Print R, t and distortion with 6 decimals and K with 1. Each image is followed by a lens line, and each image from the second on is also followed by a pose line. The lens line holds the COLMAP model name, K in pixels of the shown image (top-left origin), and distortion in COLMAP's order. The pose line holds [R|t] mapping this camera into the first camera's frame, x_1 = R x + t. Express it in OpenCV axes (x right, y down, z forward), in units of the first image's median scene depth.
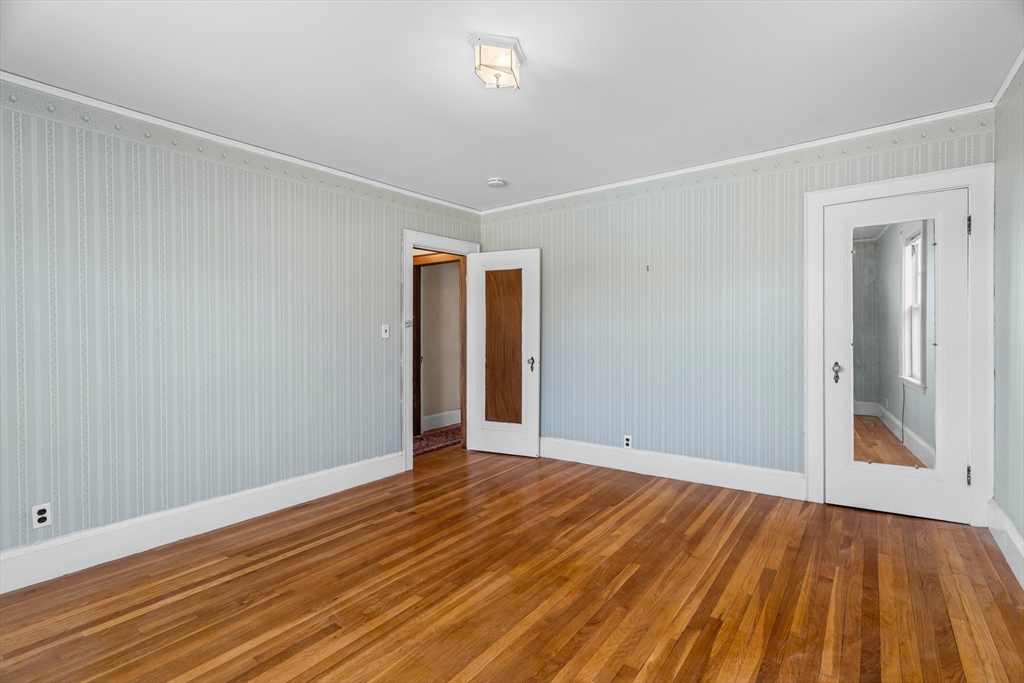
lens RADIAL K [[485.0, 0, 514.3], [0, 485.0, 339.7], [0, 0, 1]] dist [-0.001570, -0.000072]
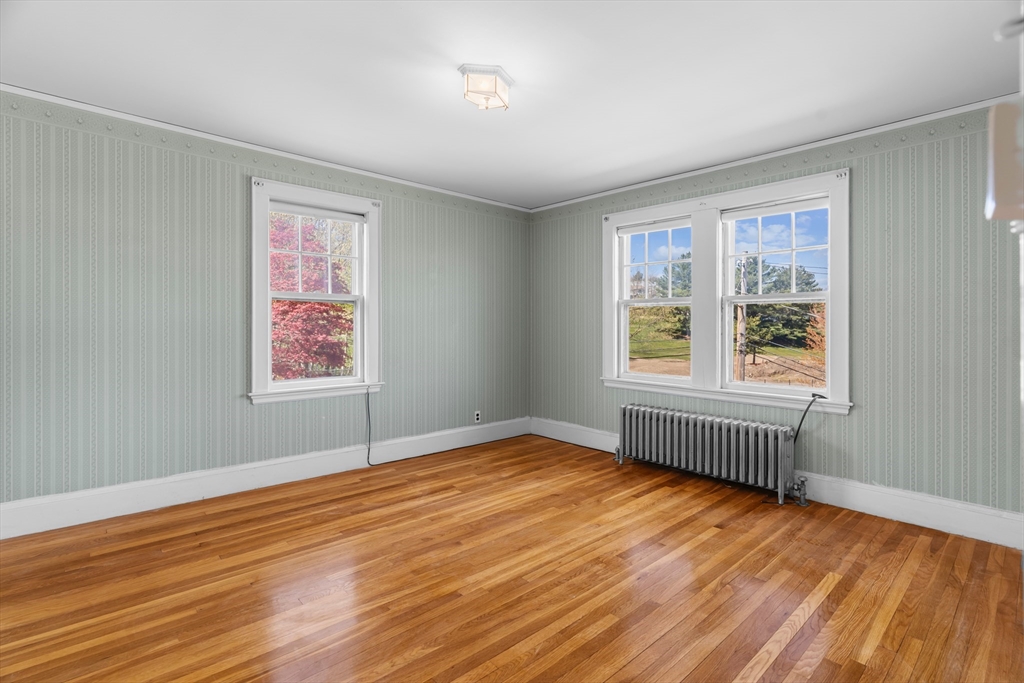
lens RADIAL K [[485.0, 0, 532.3], [0, 485.0, 322.1], [0, 0, 1]] dist [-0.001570, -0.000072]
pose [[-0.986550, 0.010641, 0.163115, -0.303954], [0.011833, 0.999910, 0.006342, -0.023788], [-0.163033, 0.008187, -0.986587, 1.963530]]
